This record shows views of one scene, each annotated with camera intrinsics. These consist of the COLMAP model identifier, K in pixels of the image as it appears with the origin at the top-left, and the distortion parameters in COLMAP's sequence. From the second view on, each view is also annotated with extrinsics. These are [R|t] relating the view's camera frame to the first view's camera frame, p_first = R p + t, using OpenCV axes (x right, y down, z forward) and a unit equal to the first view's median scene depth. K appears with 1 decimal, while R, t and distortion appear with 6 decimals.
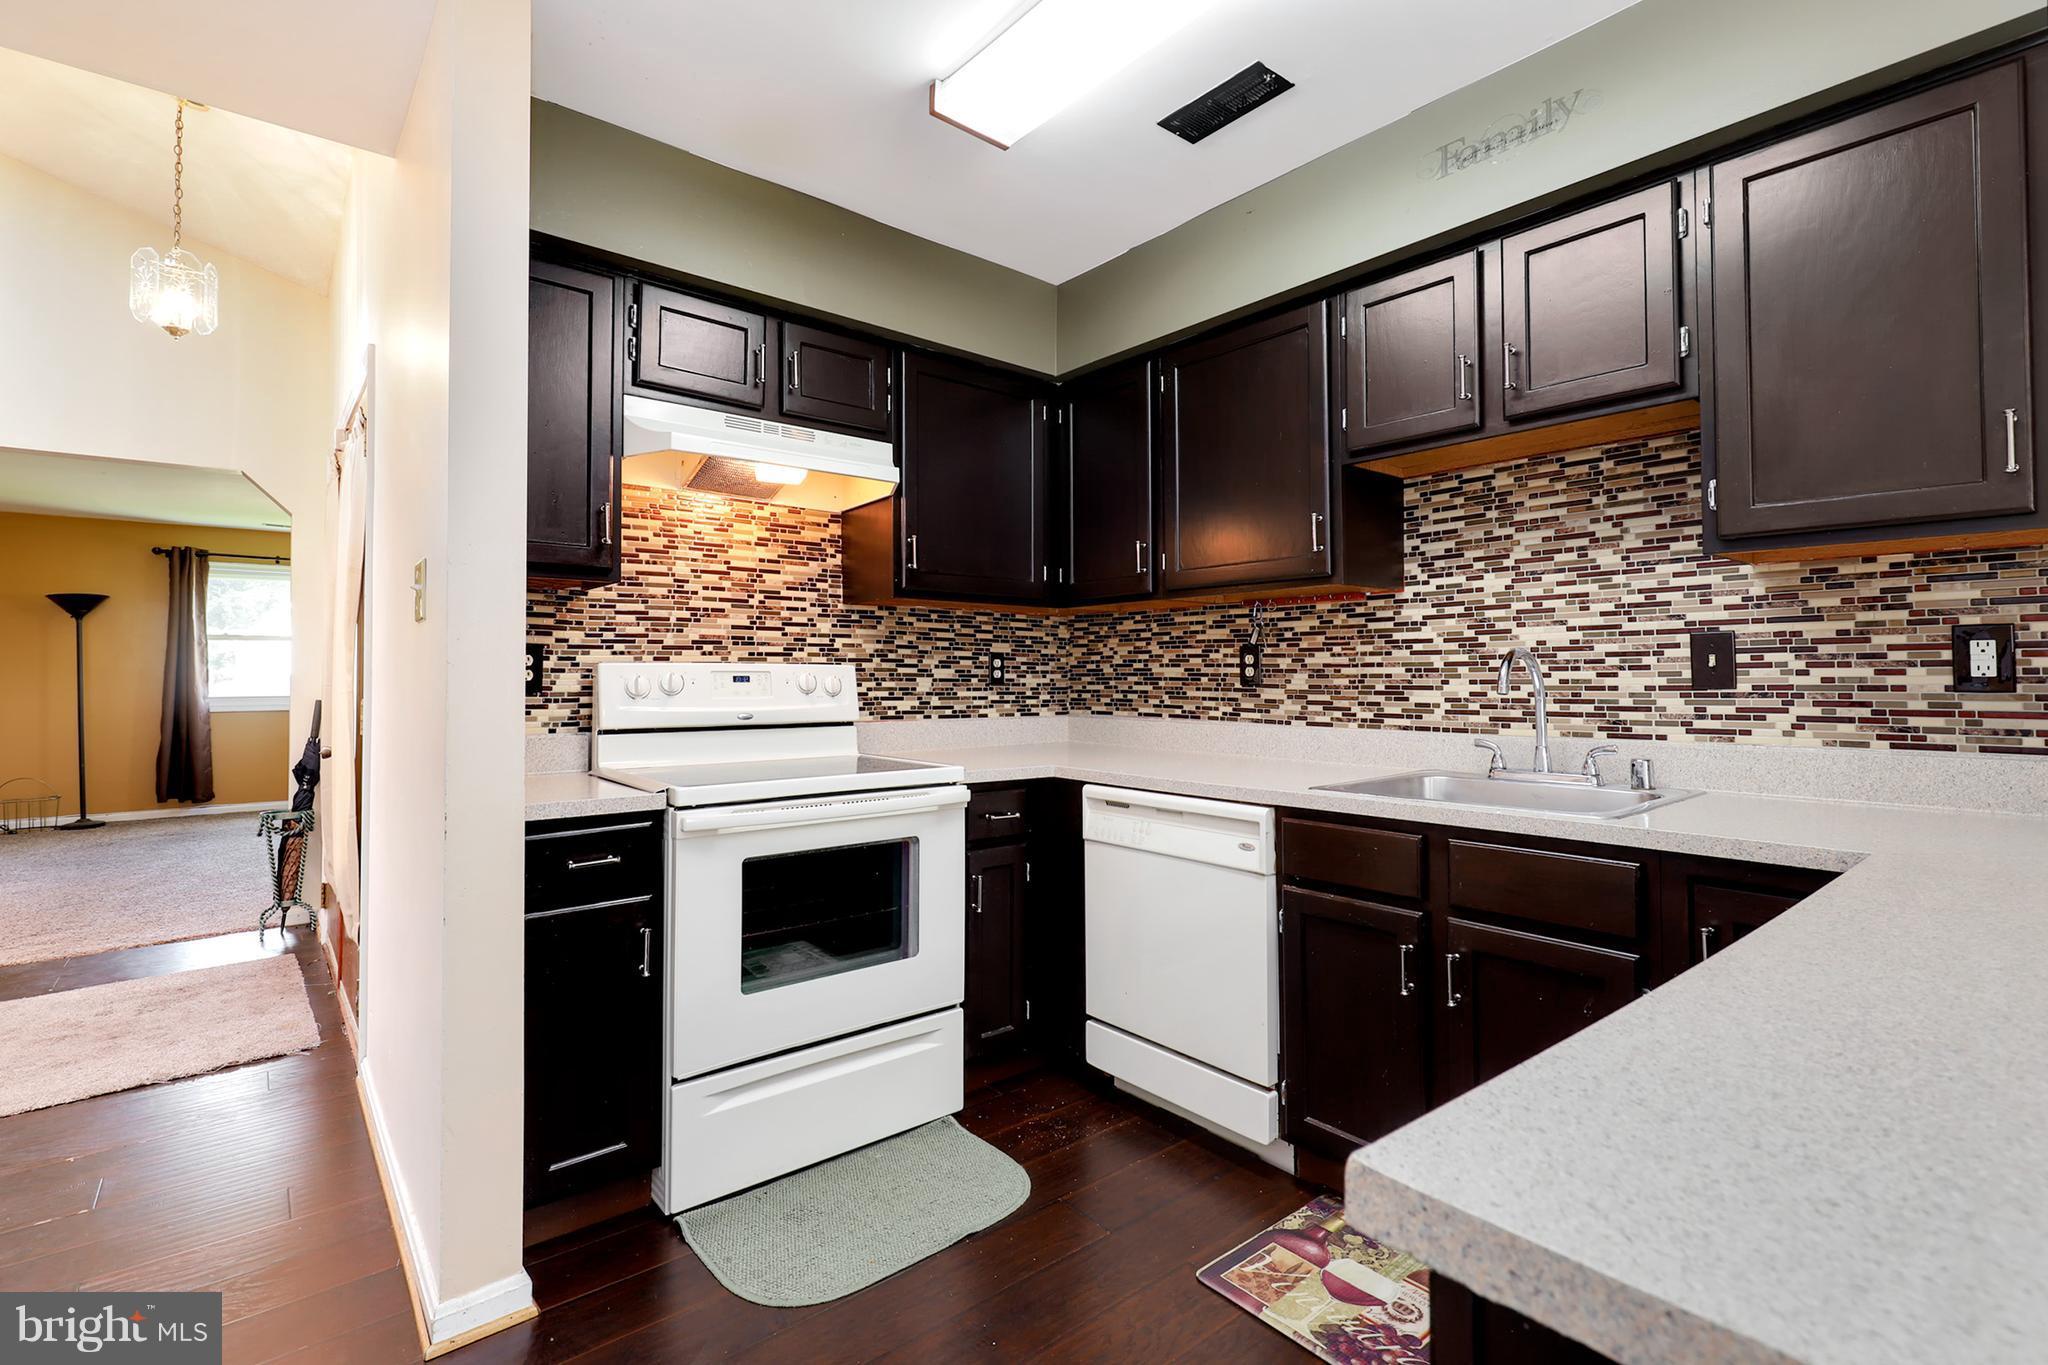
lens RADIAL K [[941.5, 0, 1031.7], [0, 941.5, 655.9], [0, 0, 1]] dist [-0.000245, -0.000039]
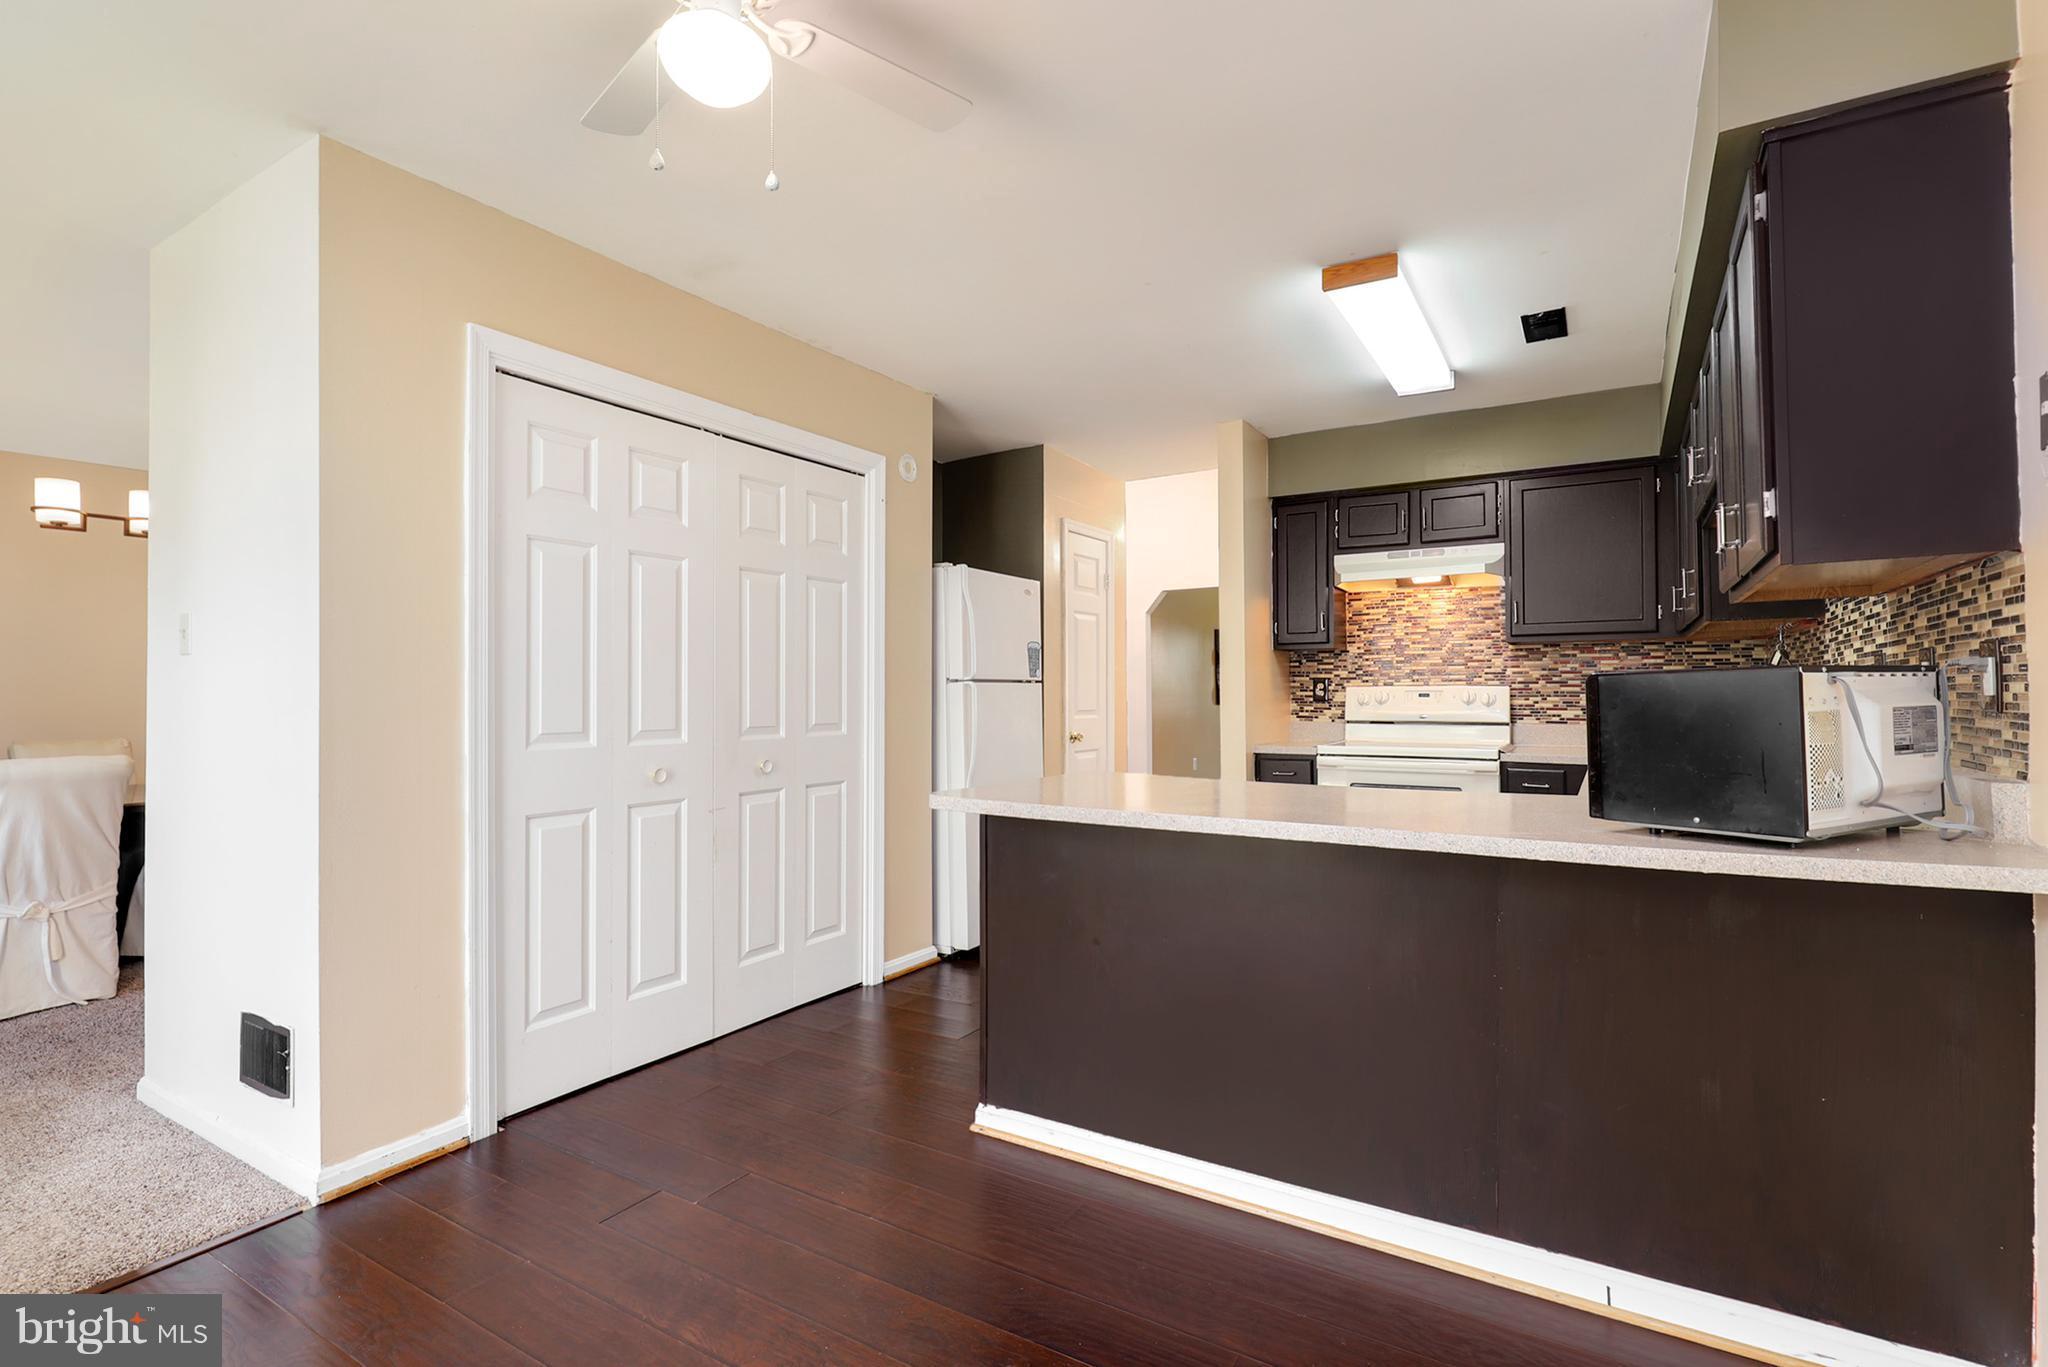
lens RADIAL K [[965.3, 0, 1024.0], [0, 965.3, 683.5], [0, 0, 1]] dist [0.000065, -0.000113]
pose [[0.325650, -0.010832, -0.945428, 1.081111], [0.022875, 0.999732, -0.003575, -0.006908], [0.945214, -0.020462, 0.325811, -0.261608]]
